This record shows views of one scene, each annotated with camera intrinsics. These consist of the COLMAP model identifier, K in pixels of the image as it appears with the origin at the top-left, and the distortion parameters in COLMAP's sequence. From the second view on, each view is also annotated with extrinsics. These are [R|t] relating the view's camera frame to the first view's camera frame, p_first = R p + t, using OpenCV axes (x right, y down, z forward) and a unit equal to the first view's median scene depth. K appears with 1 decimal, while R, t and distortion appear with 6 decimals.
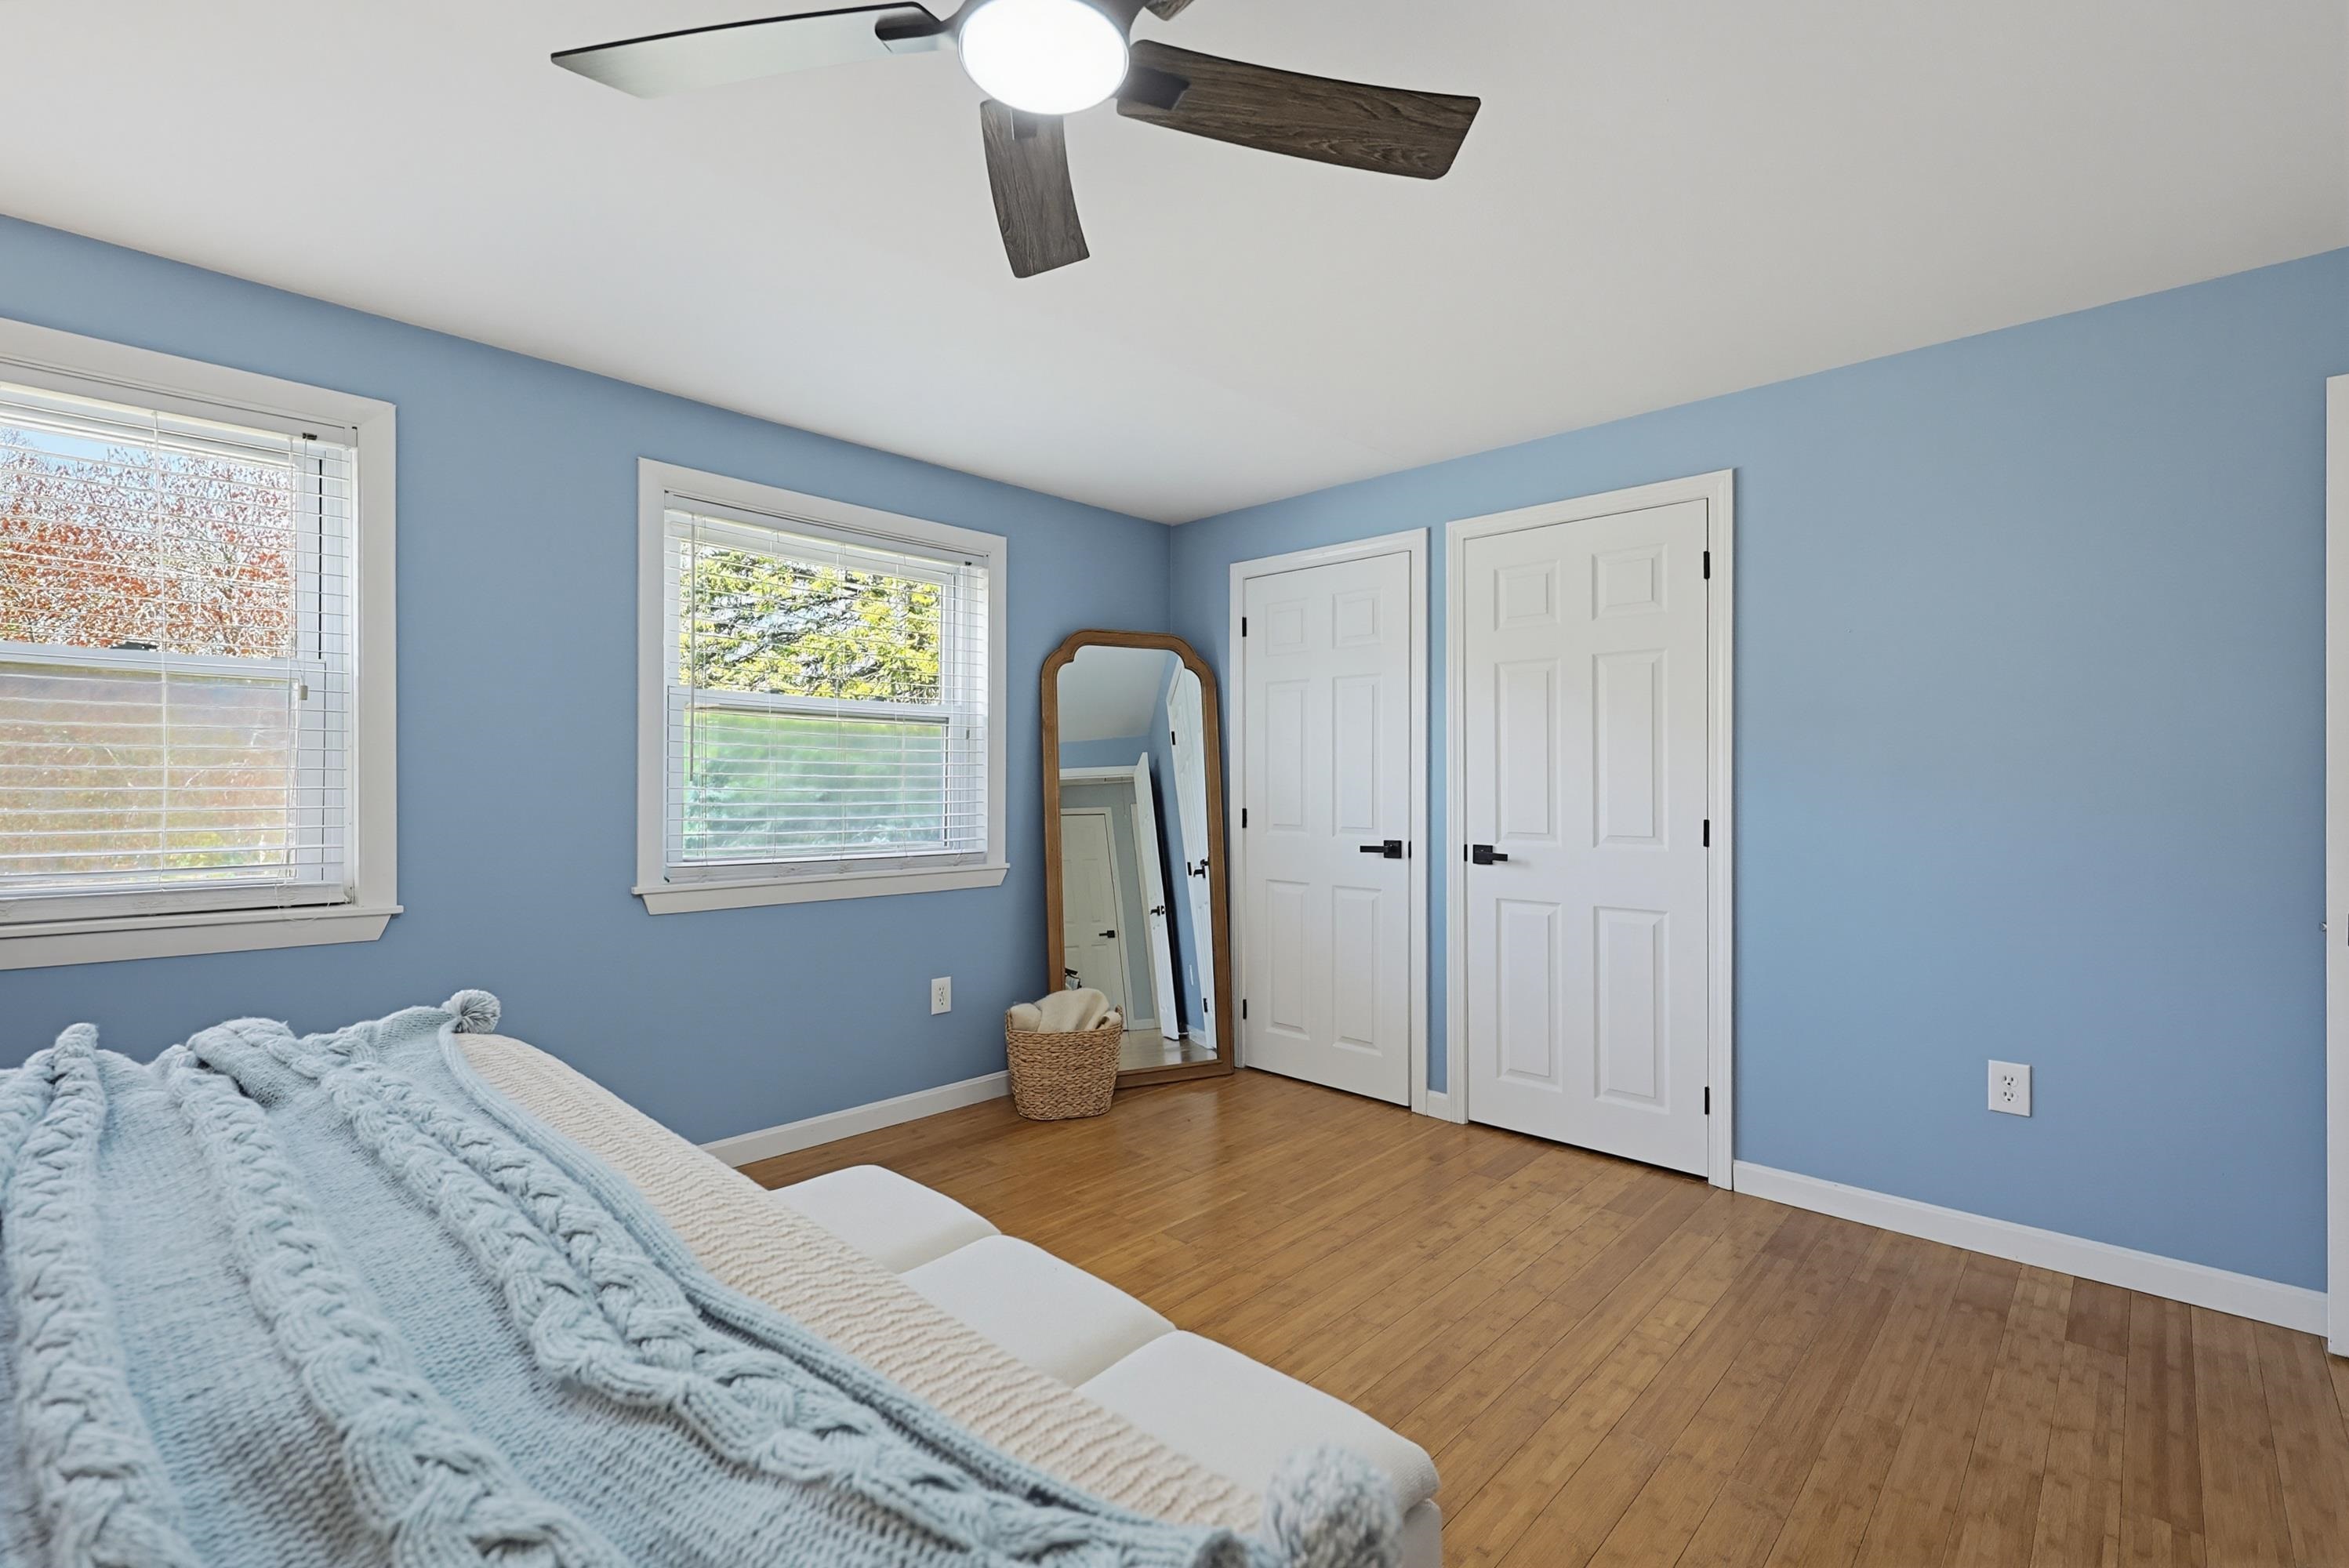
lens RADIAL K [[1027.7, 0, 1165.8], [0, 1027.7, 750.9], [0, 0, 1]] dist [0.002520, 0.000341]
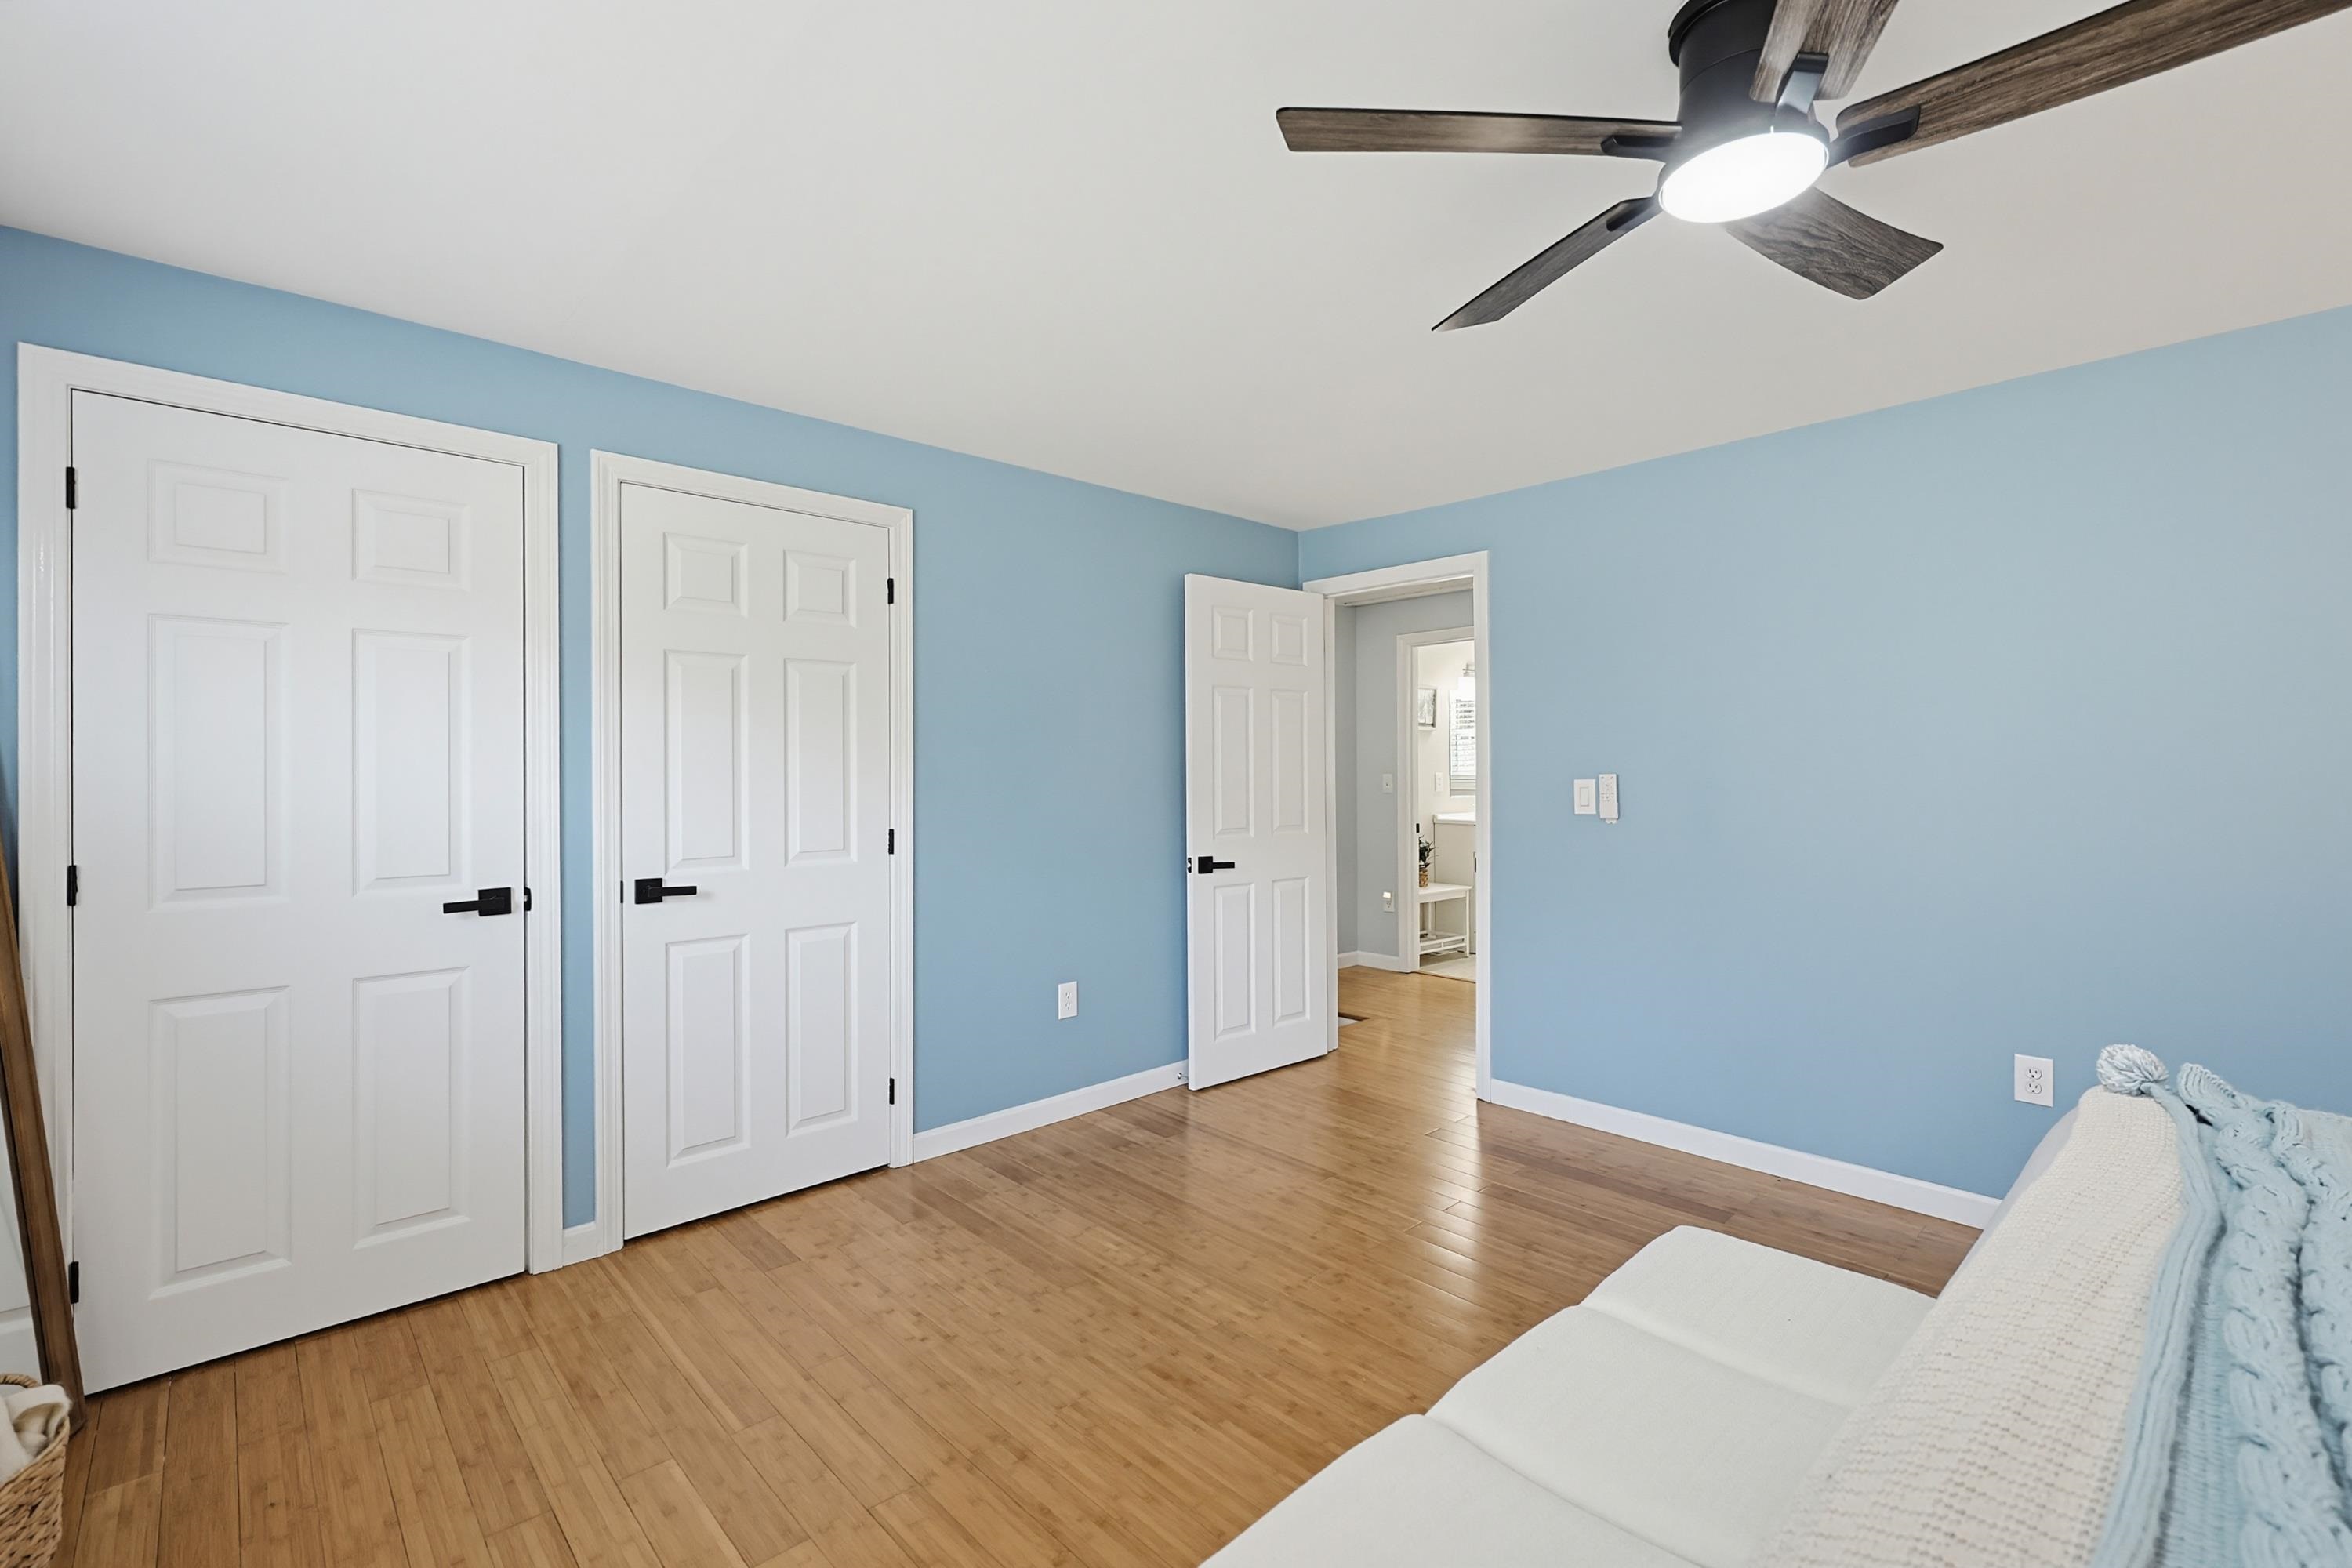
lens RADIAL K [[1029.1, 0, 1167.3], [0, 1029.1, 750.9], [0, 0, 1]] dist [0.002520, 0.000341]
pose [[0.066139, 0.021683, 0.997575, -0.460508], [-0.023586, 0.999518, -0.020161, 0.000204], [-0.997532, -0.022196, 0.066619, 0.561838]]
